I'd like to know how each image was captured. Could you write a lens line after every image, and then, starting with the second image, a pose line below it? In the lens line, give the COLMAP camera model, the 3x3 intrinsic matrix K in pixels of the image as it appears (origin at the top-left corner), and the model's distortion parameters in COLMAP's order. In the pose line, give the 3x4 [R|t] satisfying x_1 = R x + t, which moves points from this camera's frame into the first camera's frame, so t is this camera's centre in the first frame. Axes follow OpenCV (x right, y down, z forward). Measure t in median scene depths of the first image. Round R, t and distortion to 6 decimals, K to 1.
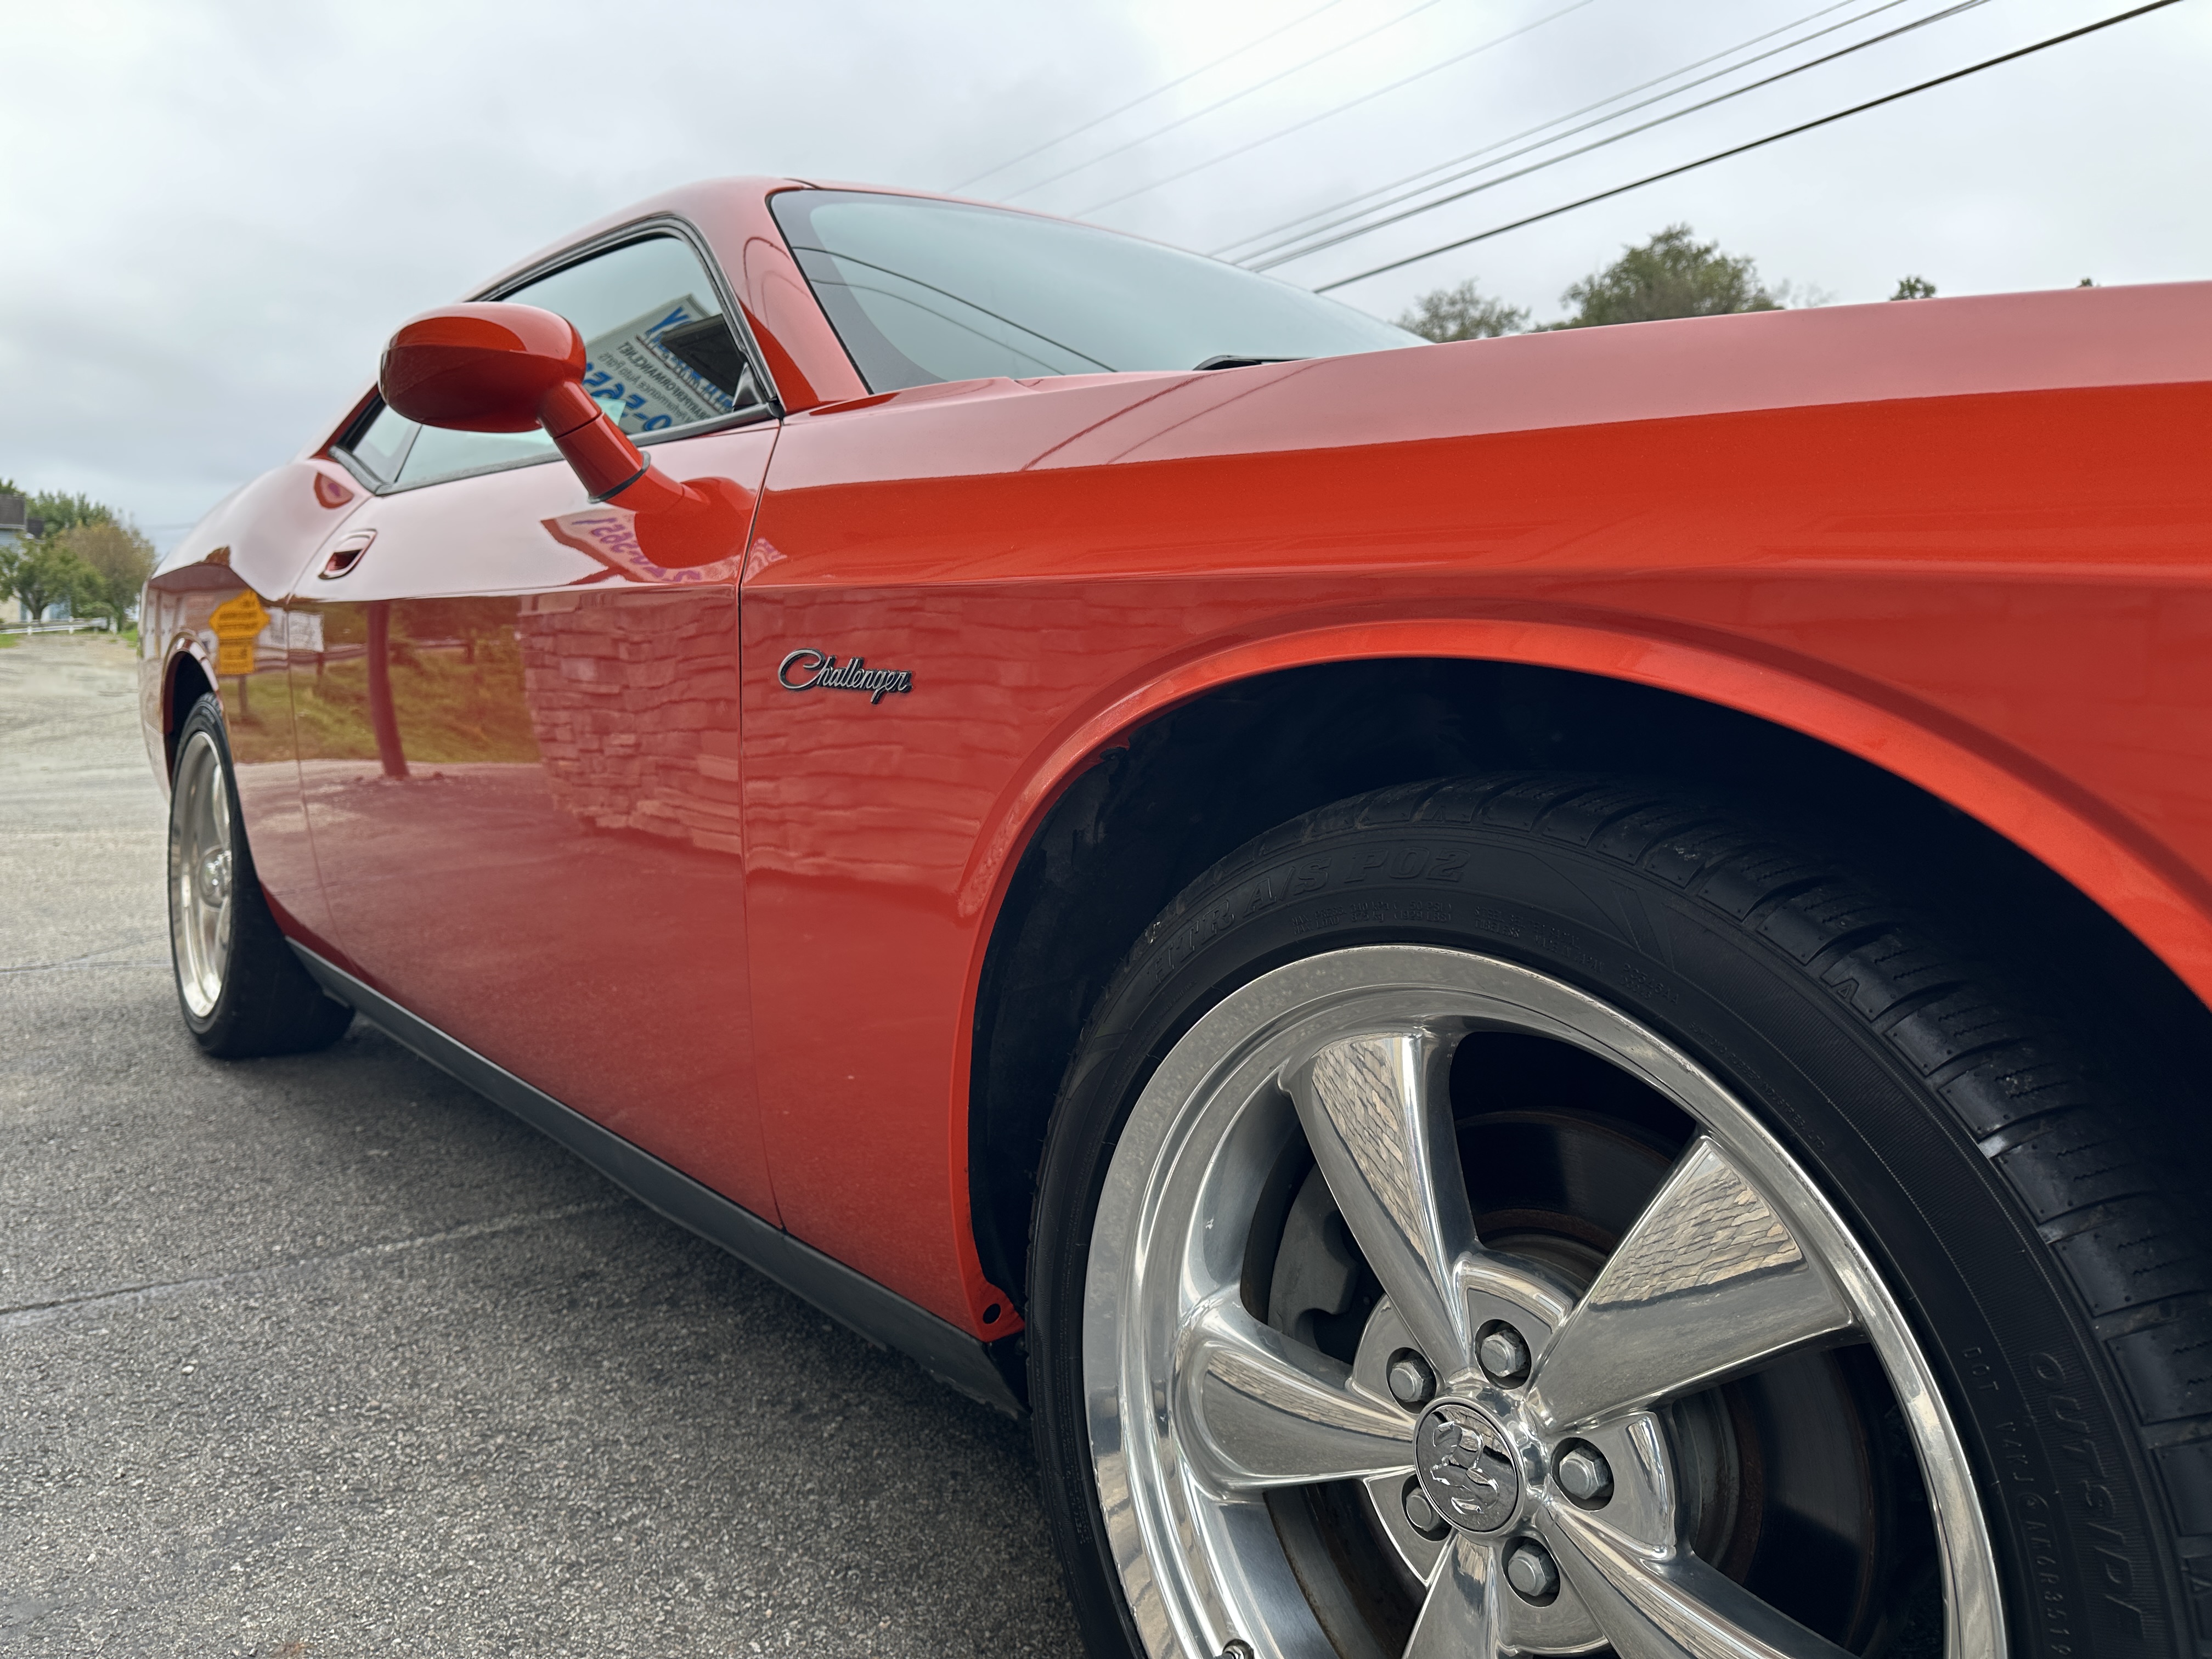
lens RADIAL K [[1546.1, 0, 1118.8], [0, 1546.1, 839.5], [0, 0, 1]] dist [0.018881, -0.030927]
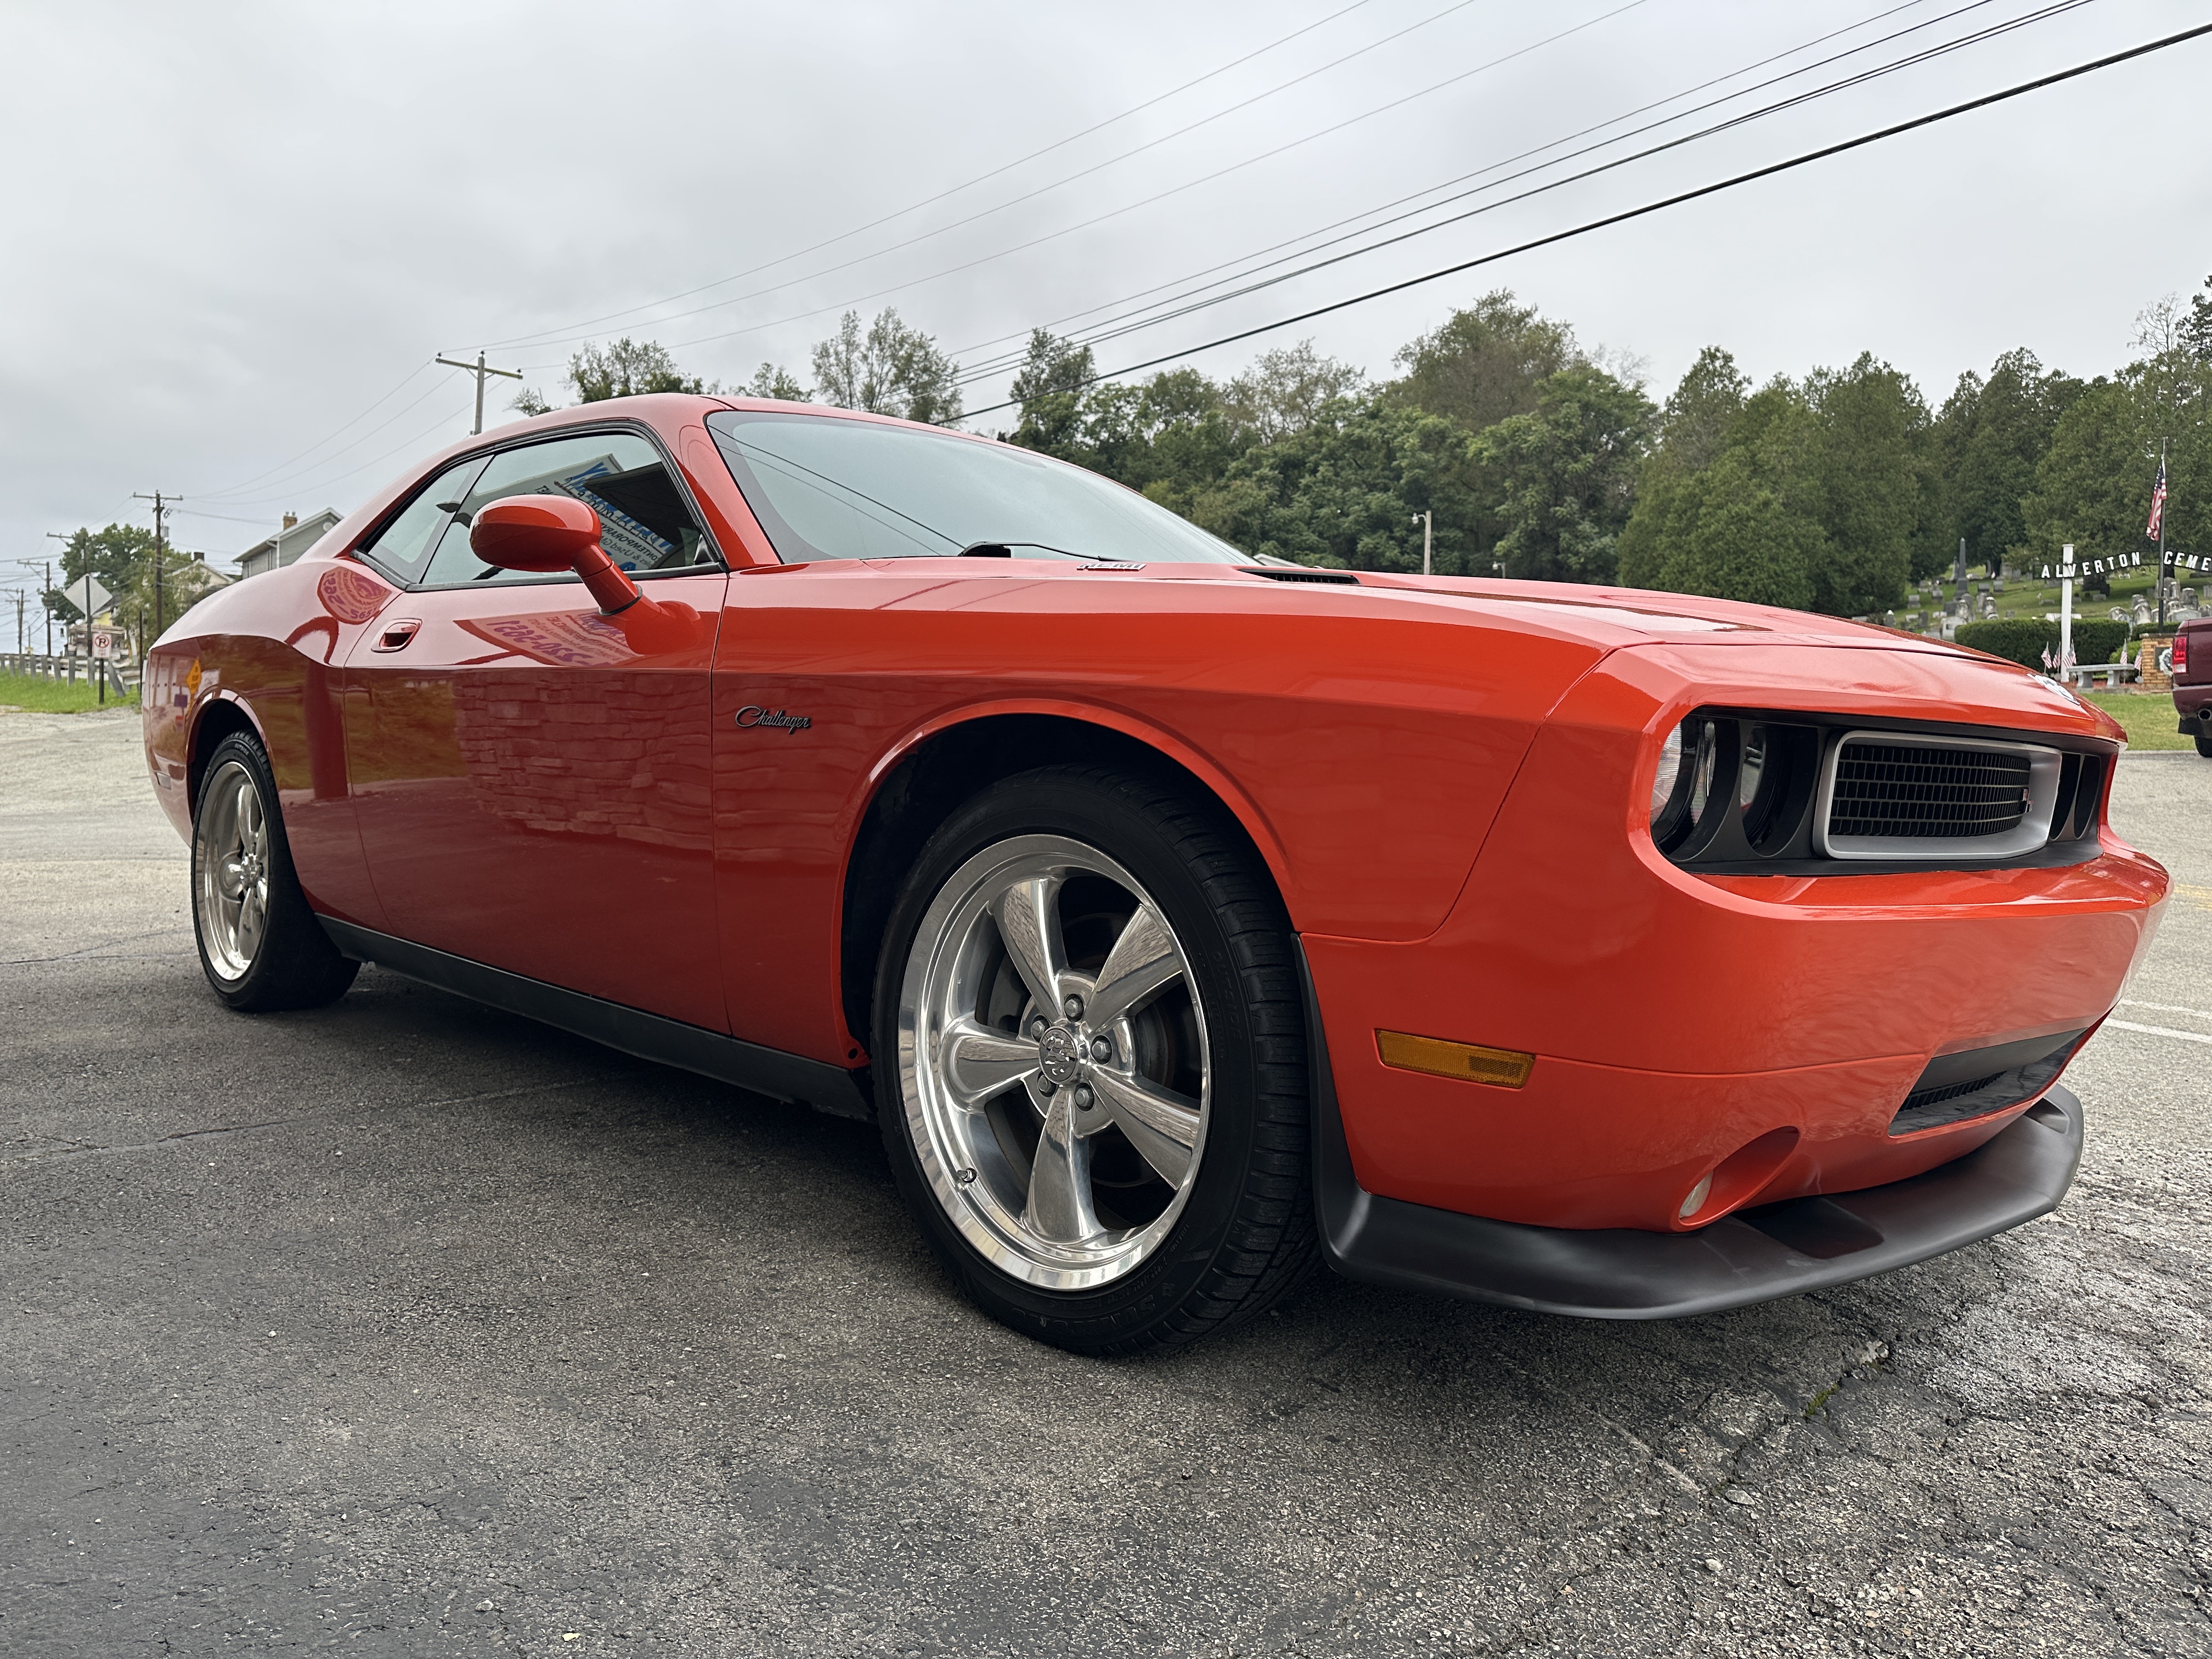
lens RADIAL K [[1704.1, 0, 1161.2], [0, 1704.1, 827.2], [0, 0, 1]] dist [0.112291, -0.299013]
pose [[0.994955, -0.006578, 0.100111, 0.066023], [0.010571, 0.999167, -0.039408, 0.087434], [-0.099768, 0.040267, 0.994196, -0.873797]]
